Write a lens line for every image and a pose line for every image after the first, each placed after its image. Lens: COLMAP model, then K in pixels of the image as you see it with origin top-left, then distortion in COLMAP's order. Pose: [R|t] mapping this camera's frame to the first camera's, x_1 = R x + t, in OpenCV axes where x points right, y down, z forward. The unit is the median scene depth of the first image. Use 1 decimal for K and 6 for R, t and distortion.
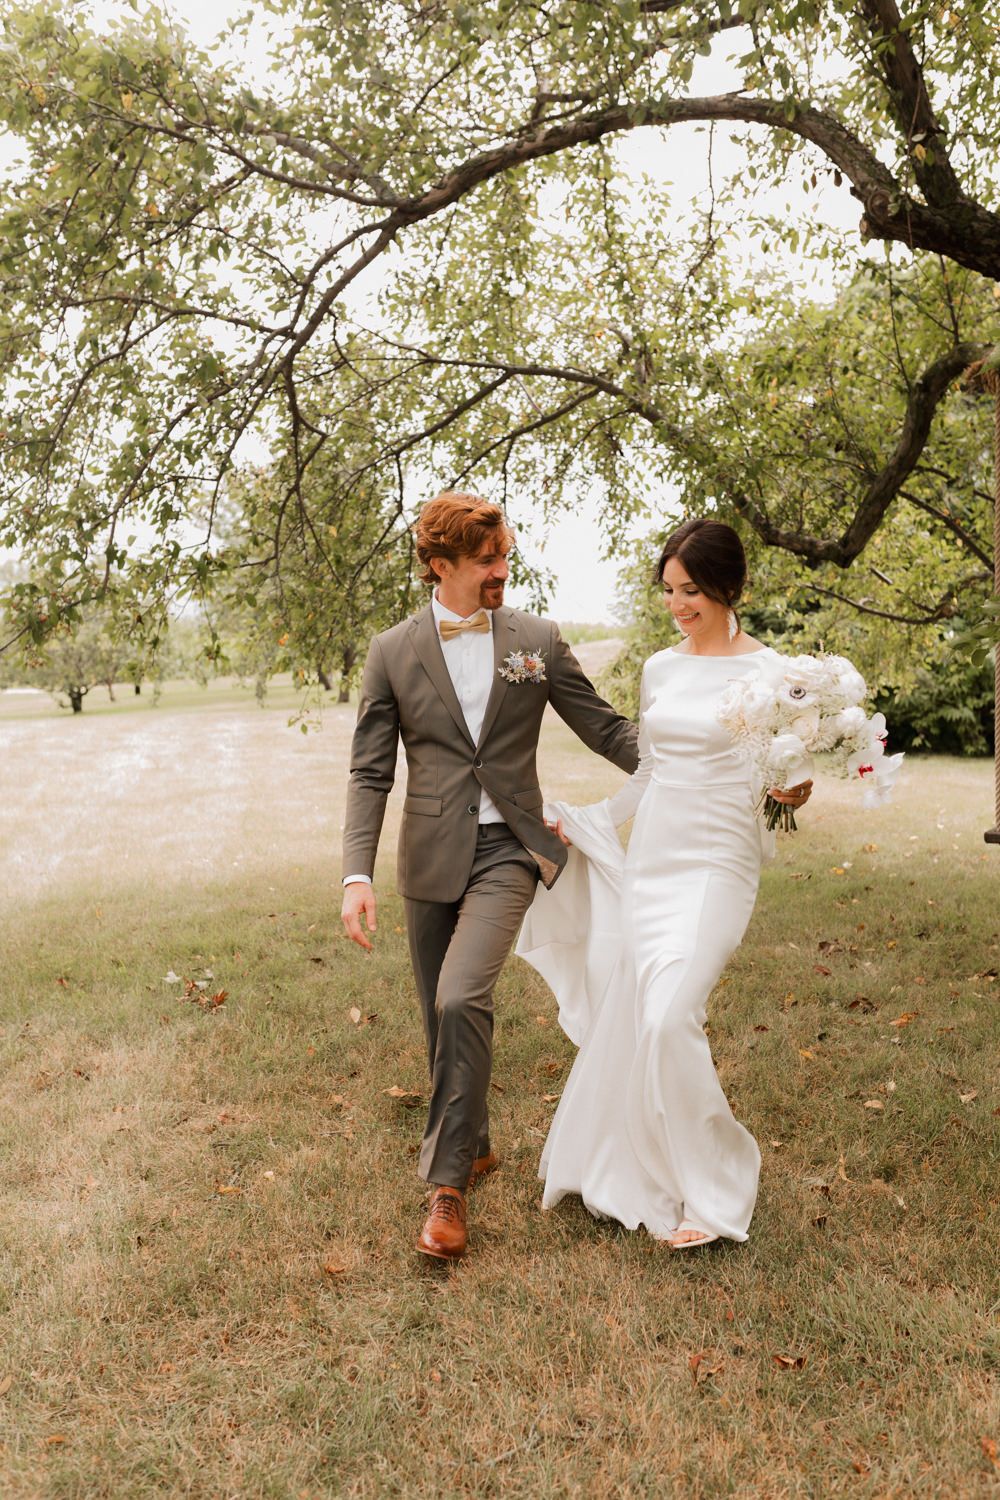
lens RADIAL K [[1338.7, 0, 500.0], [0, 1338.7, 750.0], [0, 0, 1]] dist [0.047168, -0.161497]
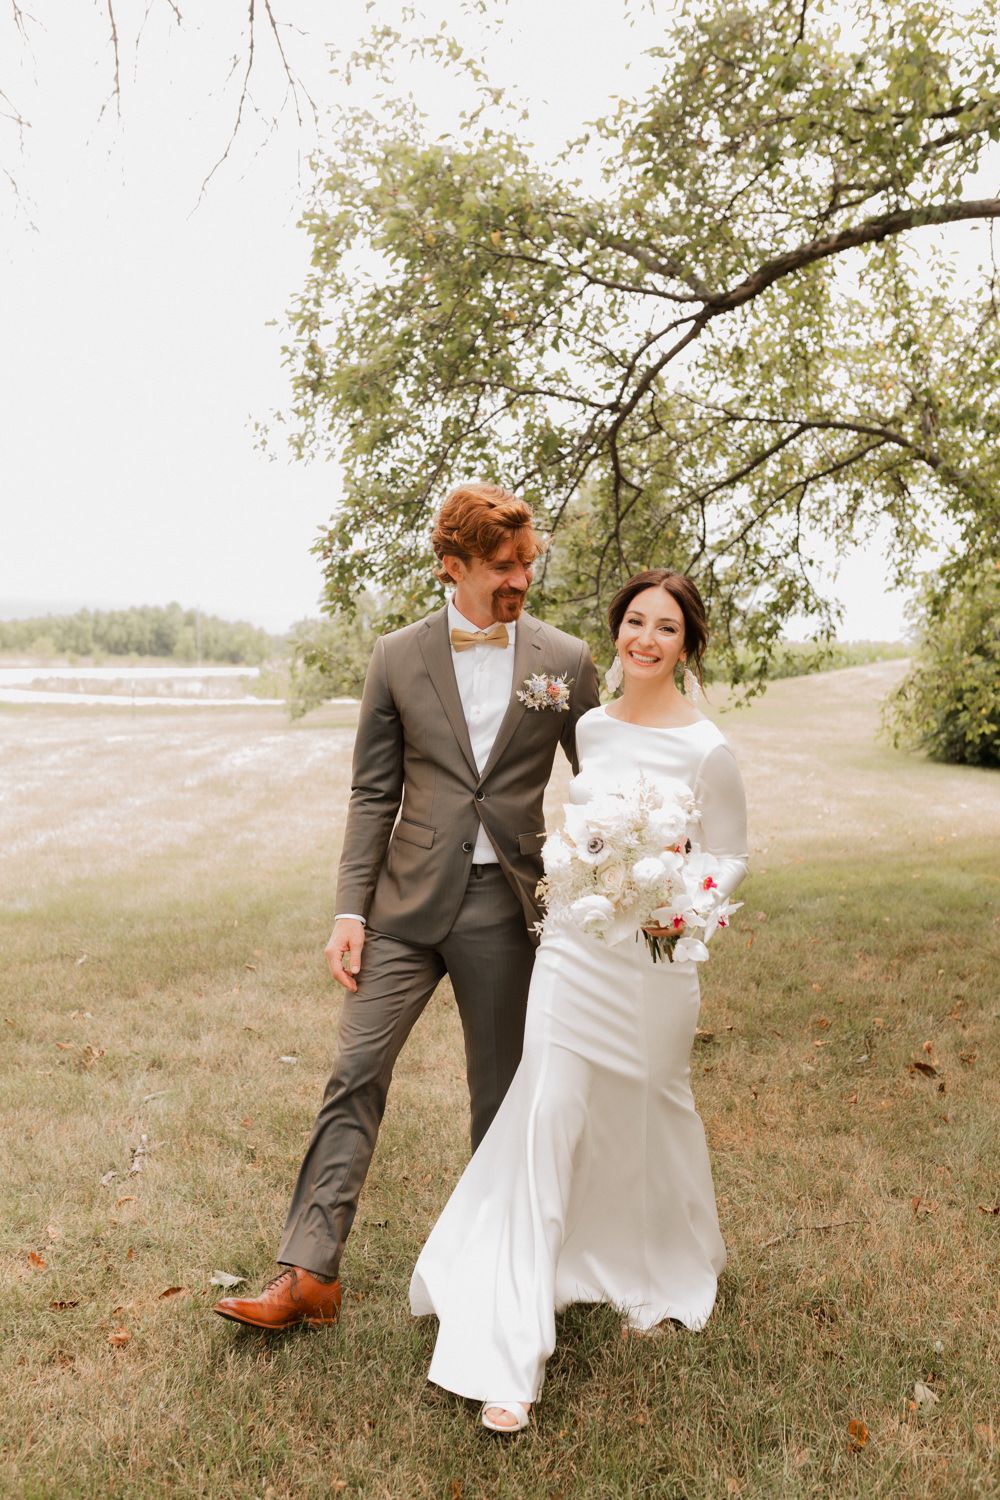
lens RADIAL K [[1338.7, 0, 500.0], [0, 1338.7, 750.0], [0, 0, 1]] dist [0.047168, -0.161497]
pose [[0.976393, 0.020789, -0.214999, 0.005262], [-0.023047, 0.999702, -0.008001, 0.005108], [0.214768, 0.012768, 0.976582, -0.151024]]
